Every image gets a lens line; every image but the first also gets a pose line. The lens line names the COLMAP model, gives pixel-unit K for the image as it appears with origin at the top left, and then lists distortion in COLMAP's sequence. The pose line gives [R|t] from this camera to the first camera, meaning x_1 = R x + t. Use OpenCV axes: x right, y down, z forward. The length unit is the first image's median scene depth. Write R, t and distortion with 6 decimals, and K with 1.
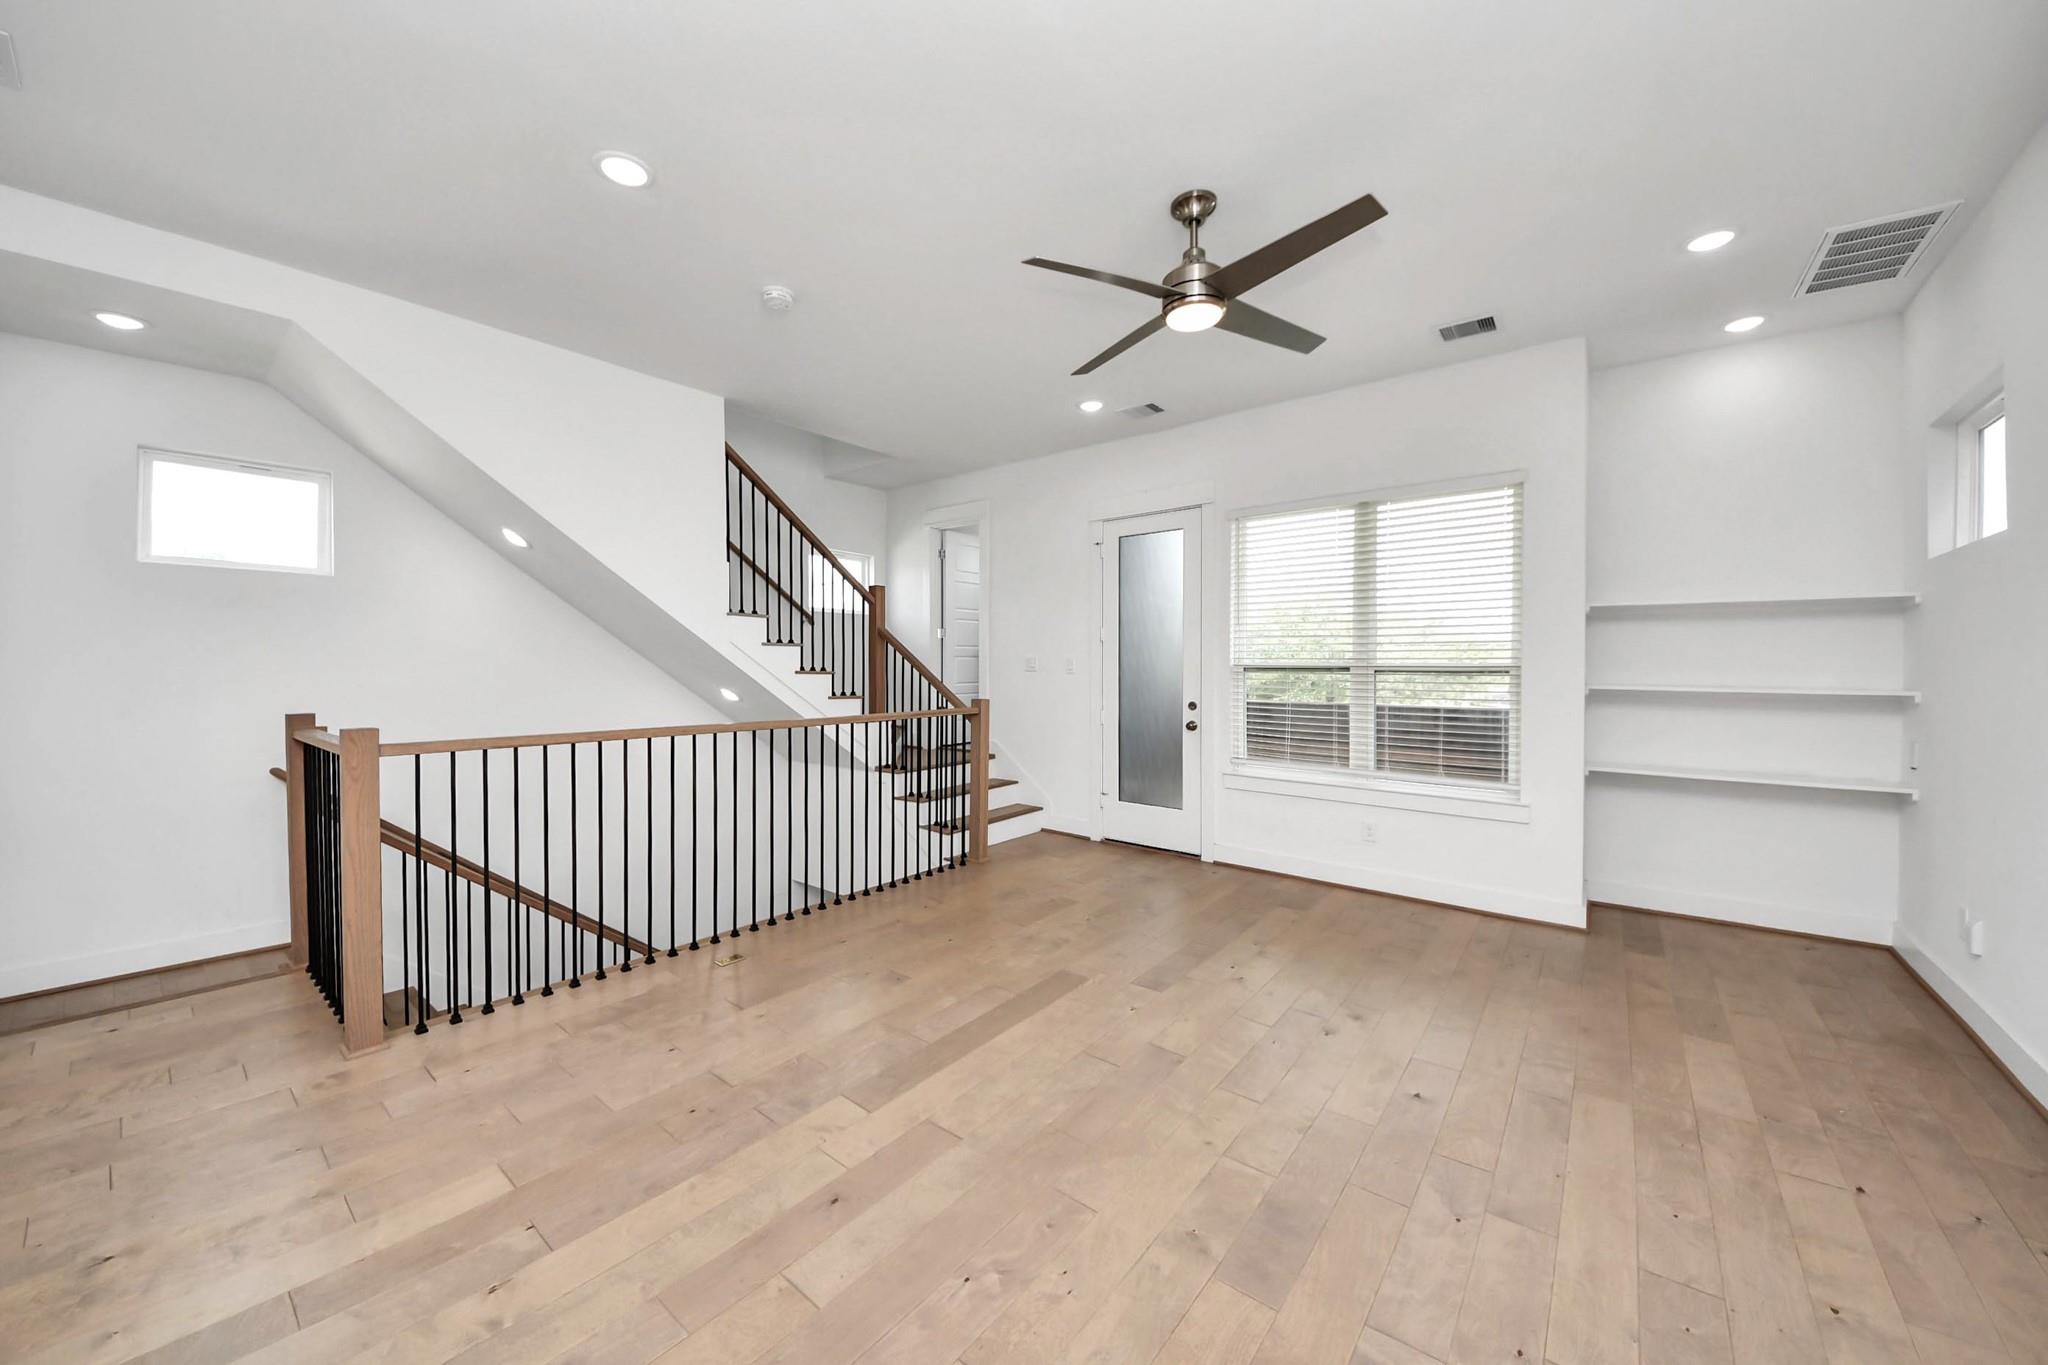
lens RADIAL K [[743.1, 0, 1014.0], [0, 743.1, 681.6], [0, 0, 1]] dist [0.066666, -0.032426]
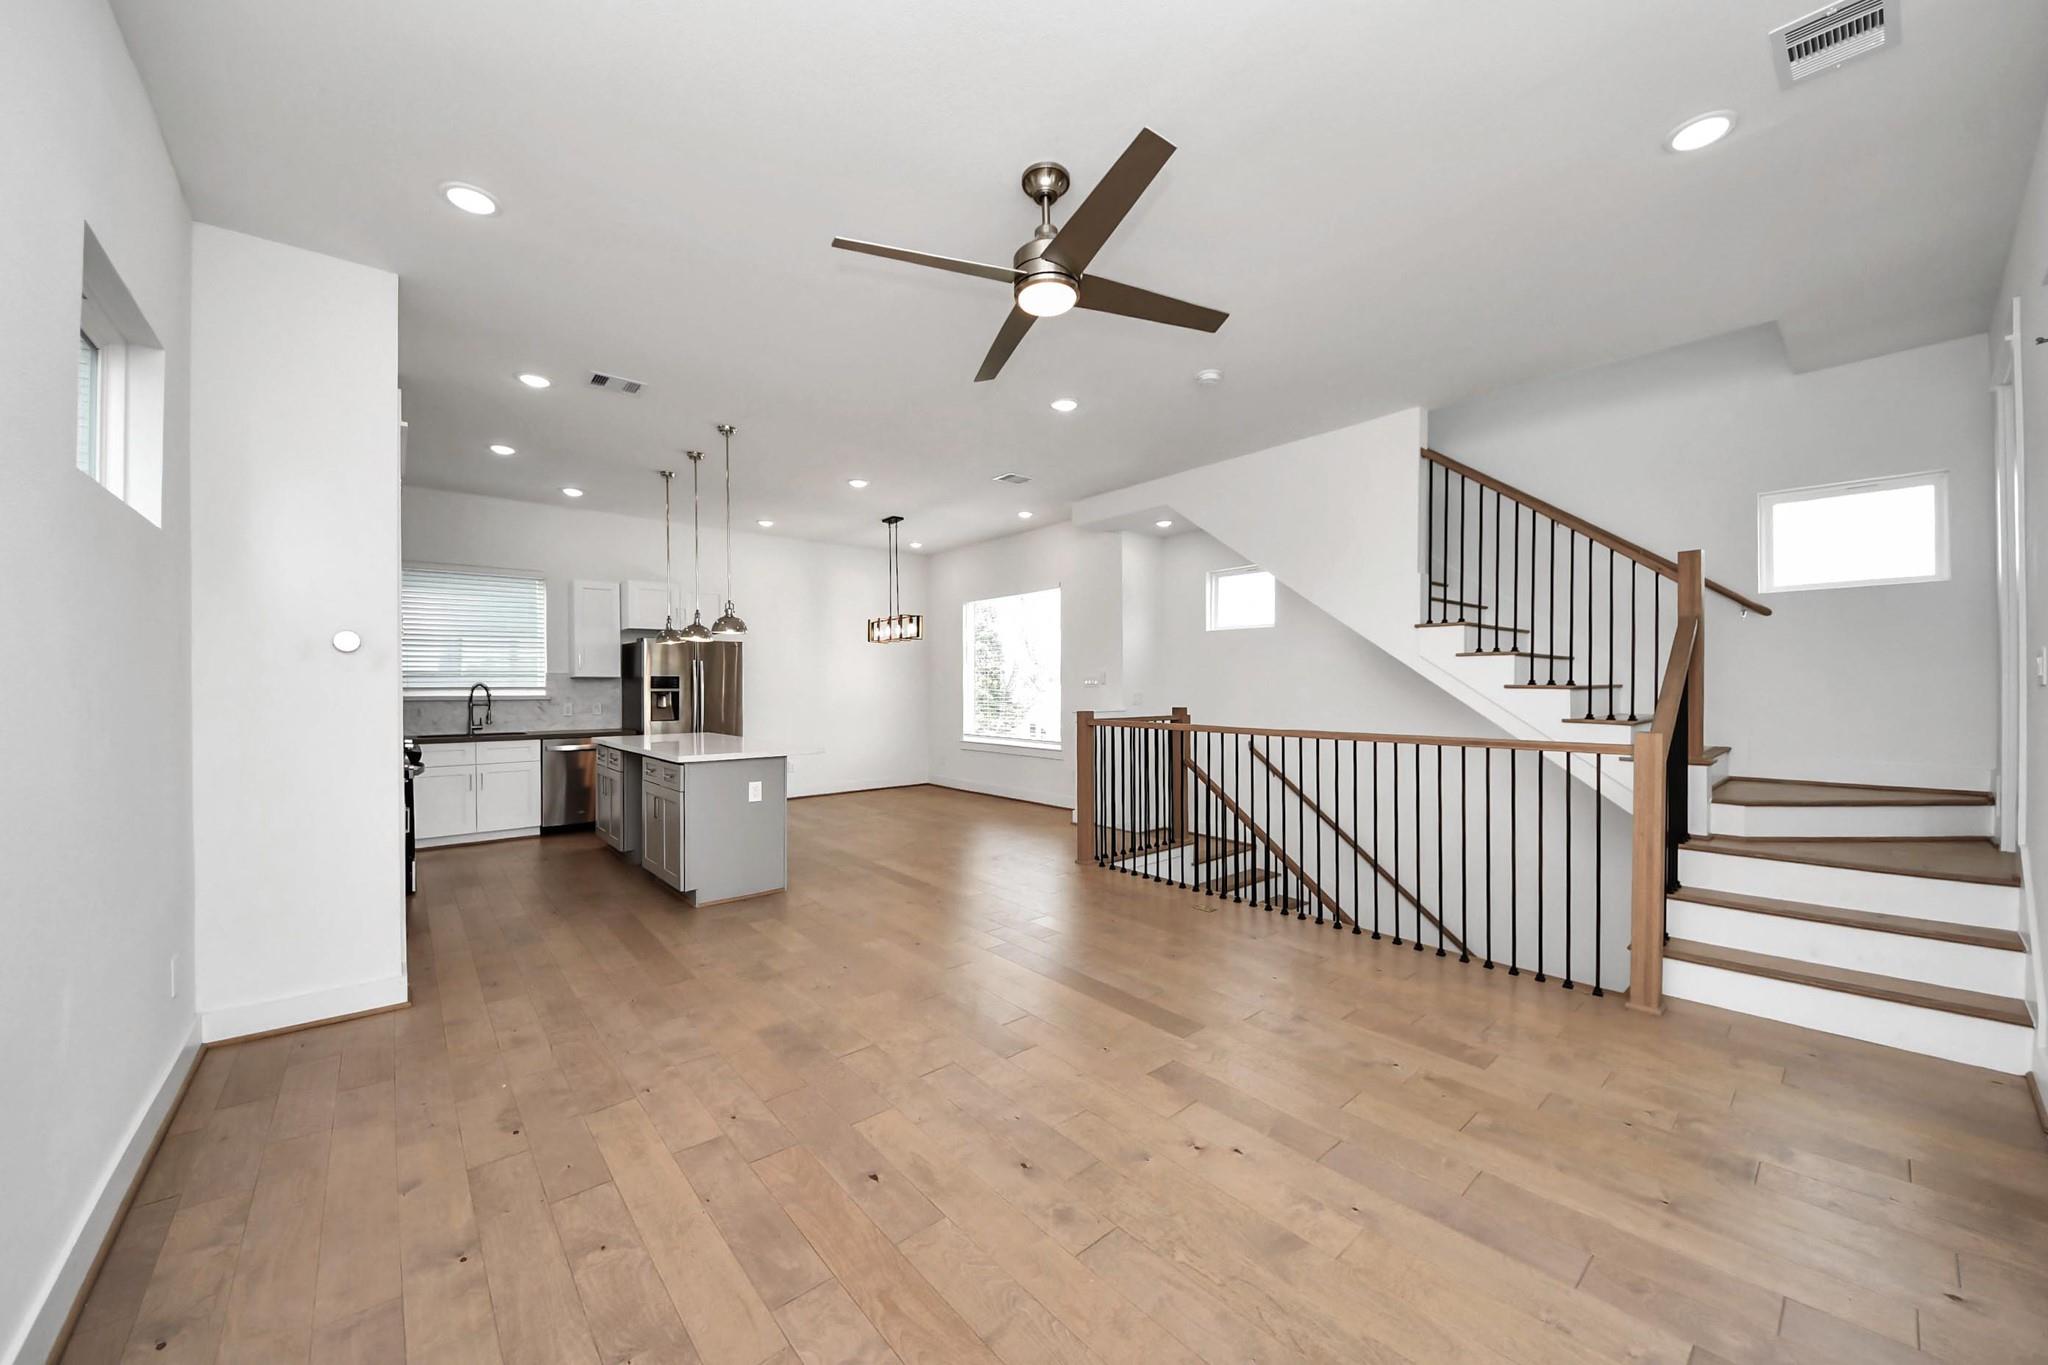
lens RADIAL K [[743.1, 0, 1014.0], [0, 743.1, 681.6], [0, 0, 1]] dist [0.066666, -0.032426]
pose [[-0.203812, -0.000476, -0.979010, 0.903556], [-0.014122, 0.999897, 0.002454, -0.011395], [0.978908, 0.014326, -0.203798, 0.897371]]
